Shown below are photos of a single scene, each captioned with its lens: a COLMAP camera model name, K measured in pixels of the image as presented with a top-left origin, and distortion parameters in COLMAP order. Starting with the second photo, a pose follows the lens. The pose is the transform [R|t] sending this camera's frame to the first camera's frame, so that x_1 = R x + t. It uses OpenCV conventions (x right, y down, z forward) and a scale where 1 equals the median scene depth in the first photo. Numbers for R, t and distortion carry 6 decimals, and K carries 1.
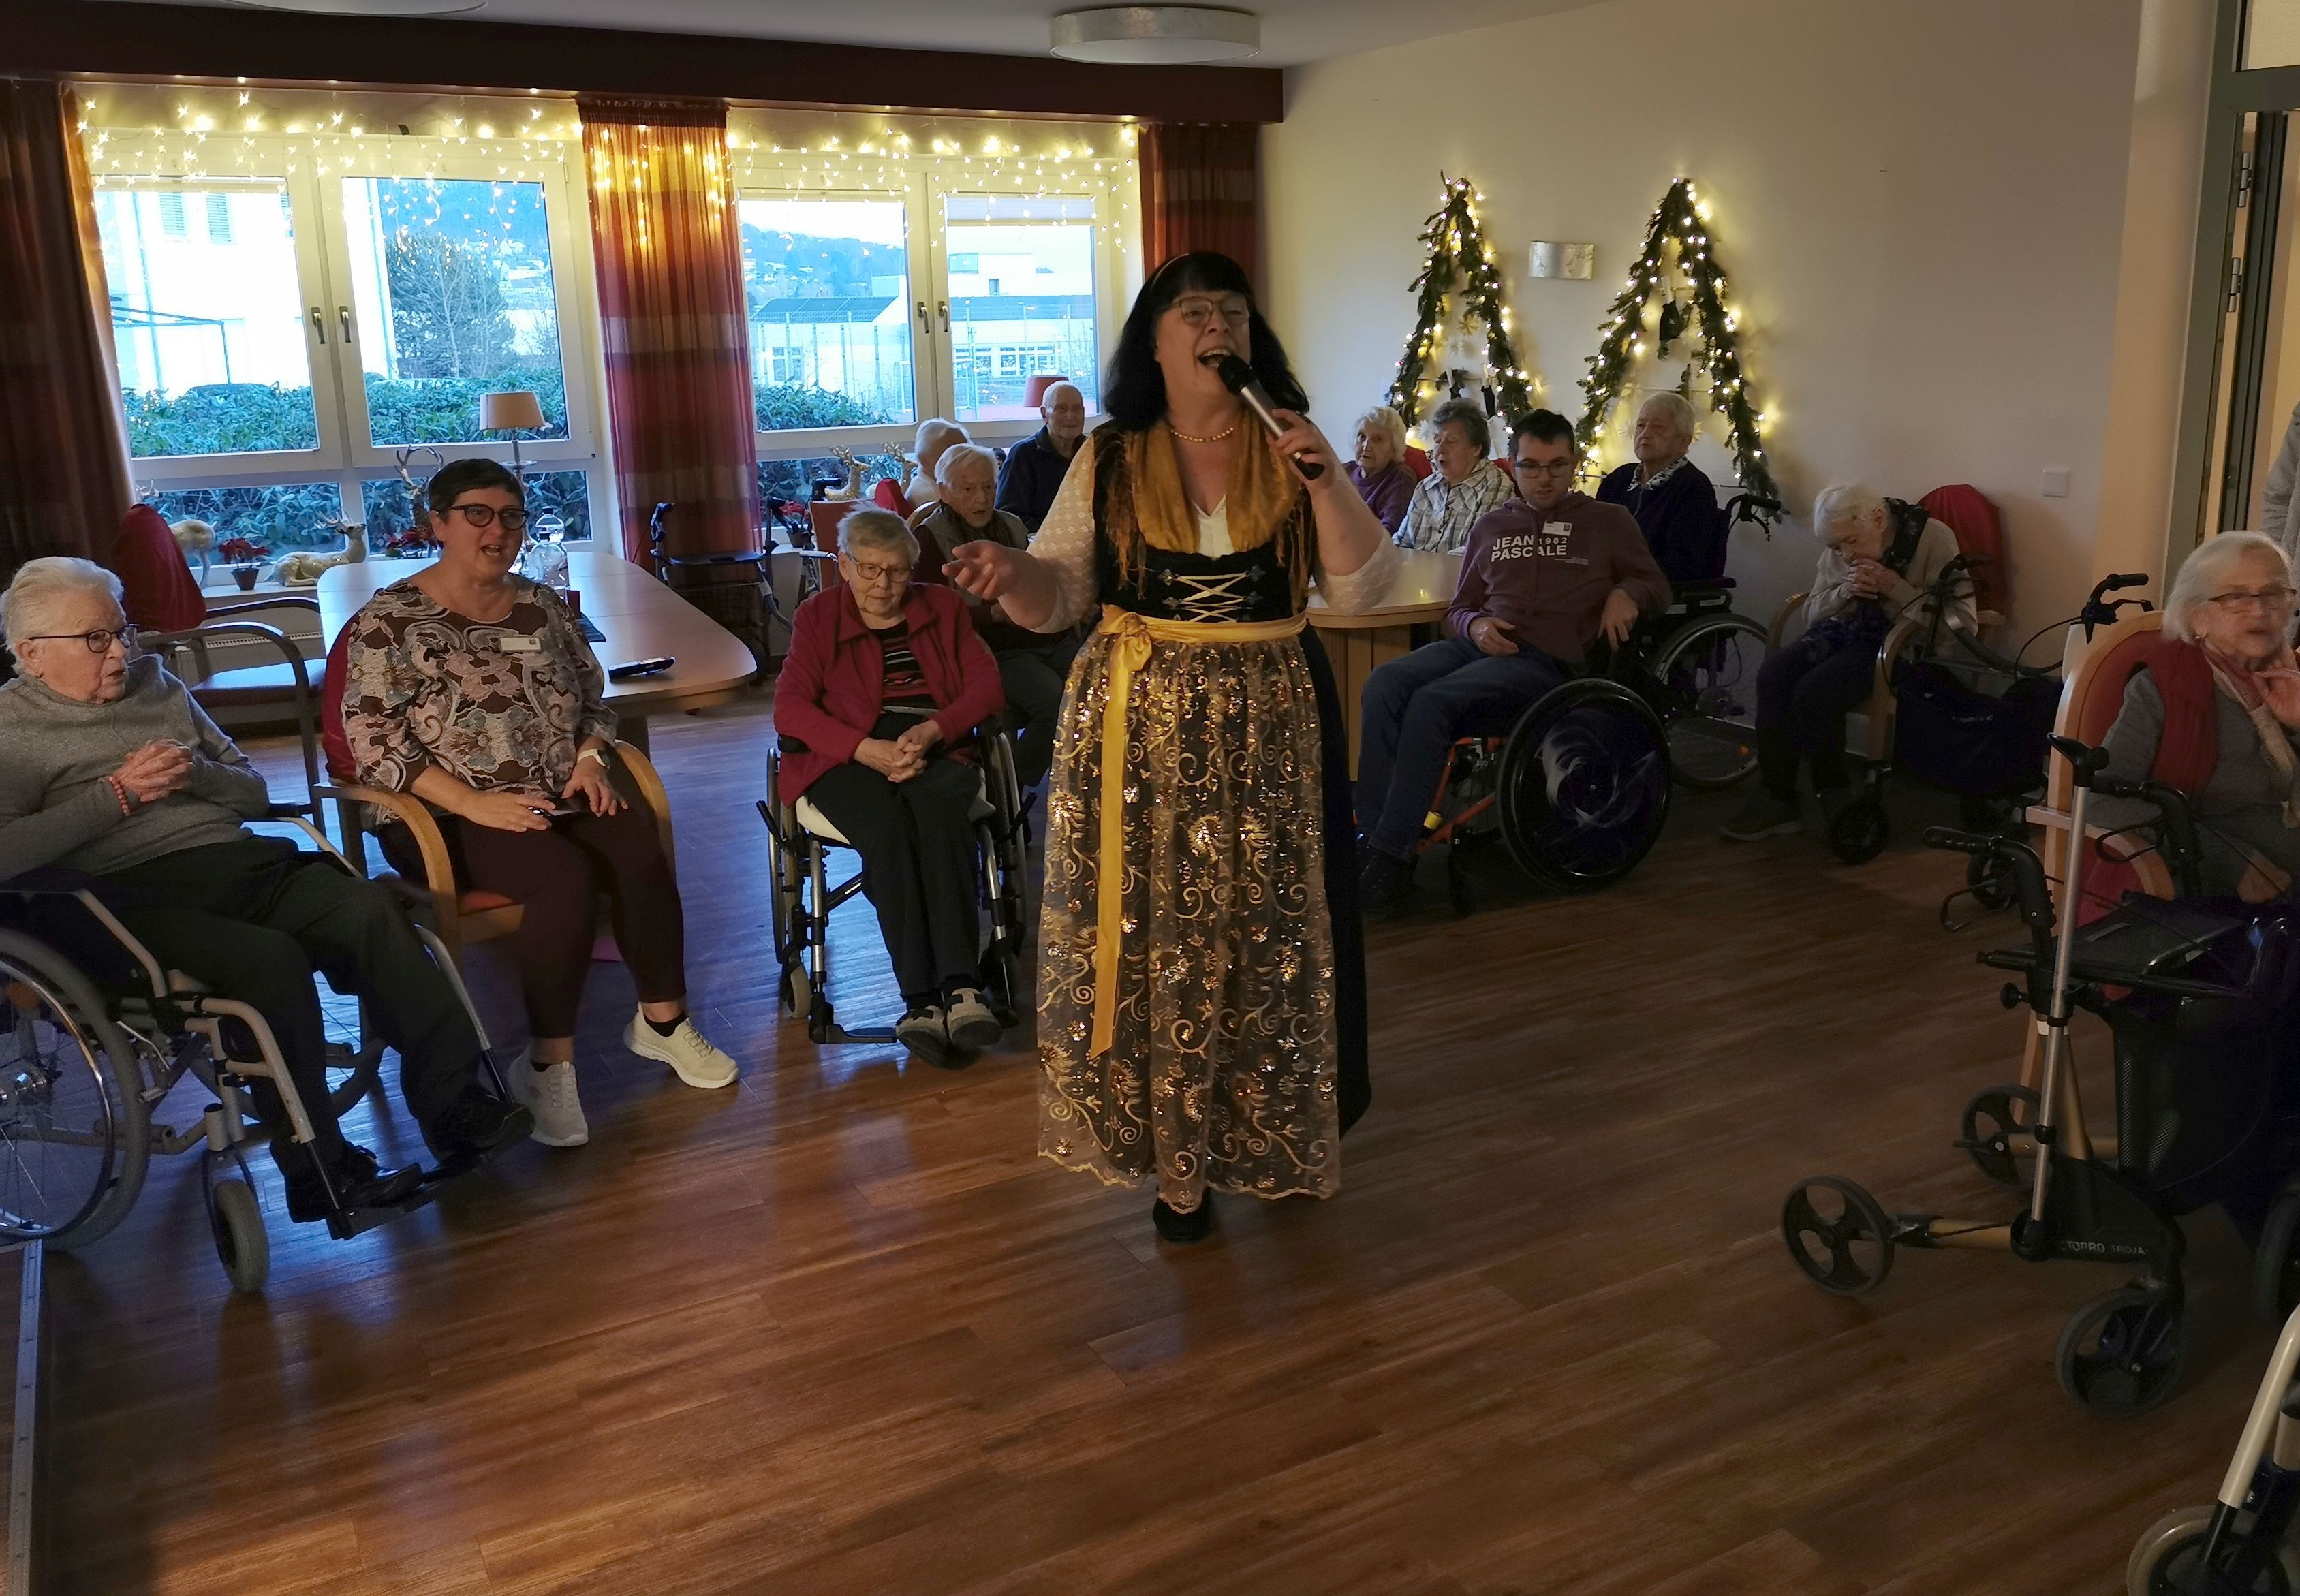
lens RADIAL K [[1748.0, 0, 1150.0], [0, 1748.0, 798.0], [0, 0, 1]] dist [0.037609, -0.002443]
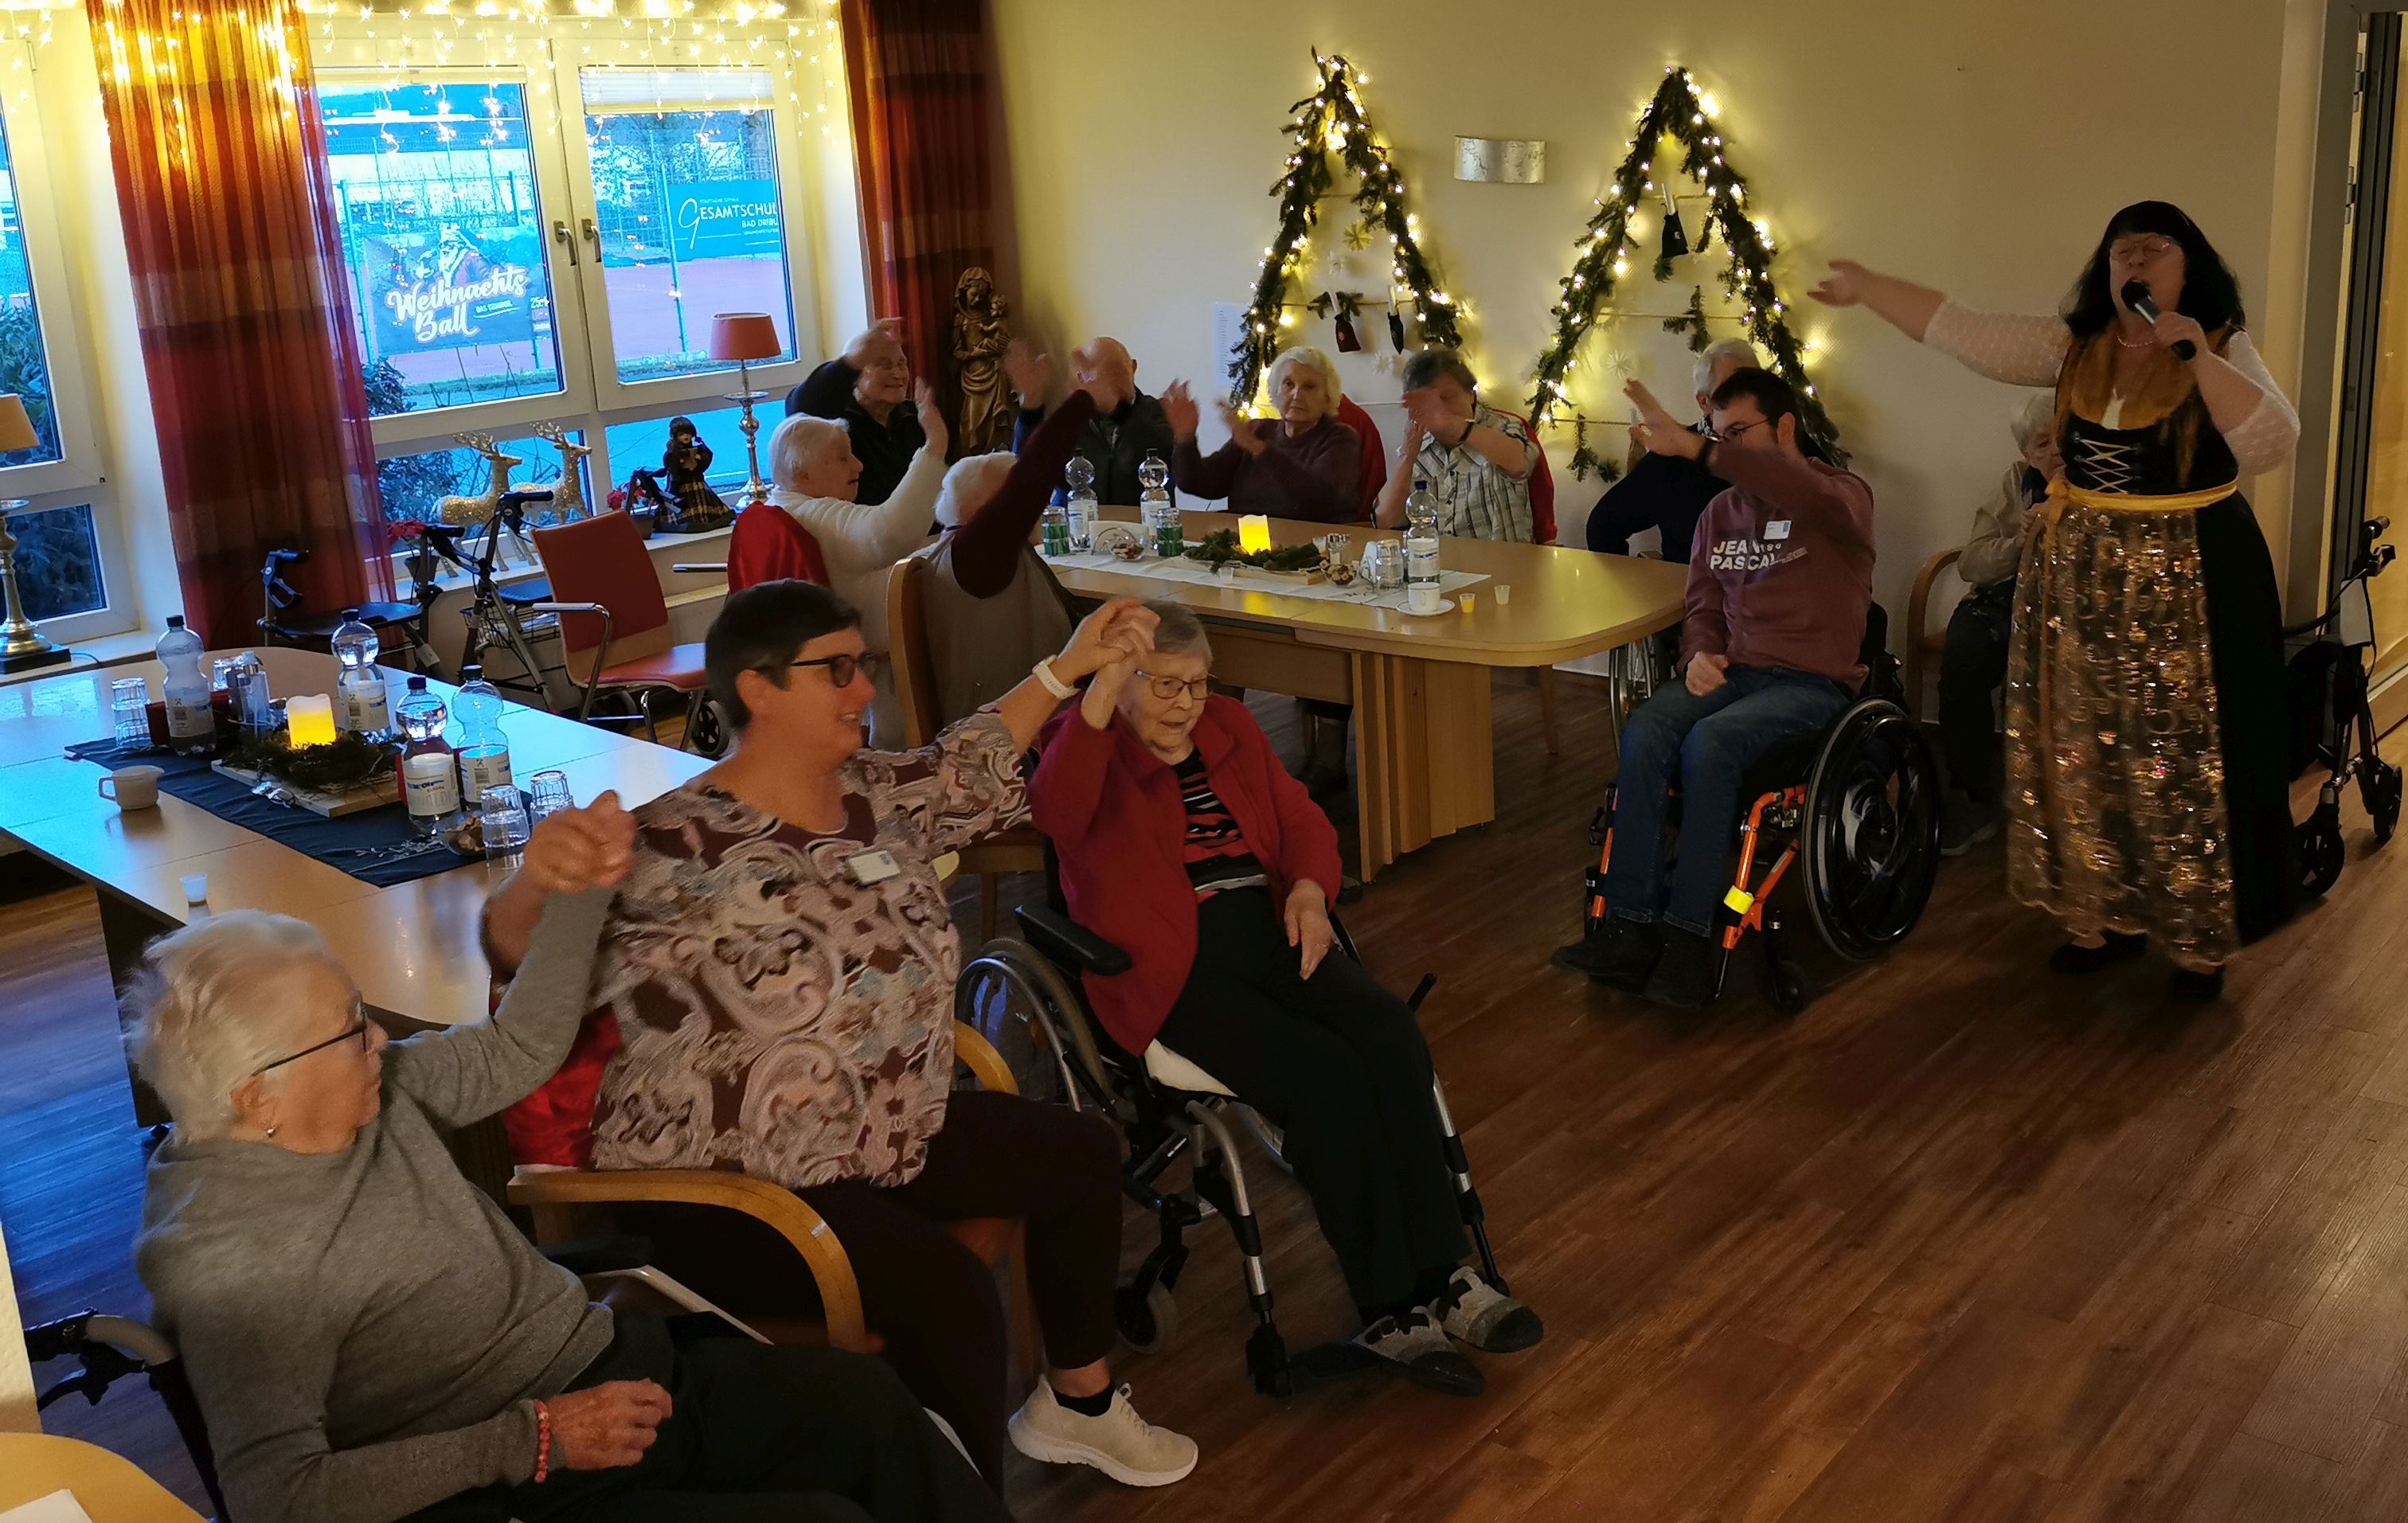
lens RADIAL K [[2150.9, 0, 1204.0], [0, 2150.9, 761.5], [0, 0, 1]] dist [0.066054, -0.093453]
pose [[0.921050, -0.130566, 0.366904, -0.280489], [0.125951, 0.991361, 0.036605, -0.076939], [-0.368514, 0.012497, 0.929538, 0.109660]]
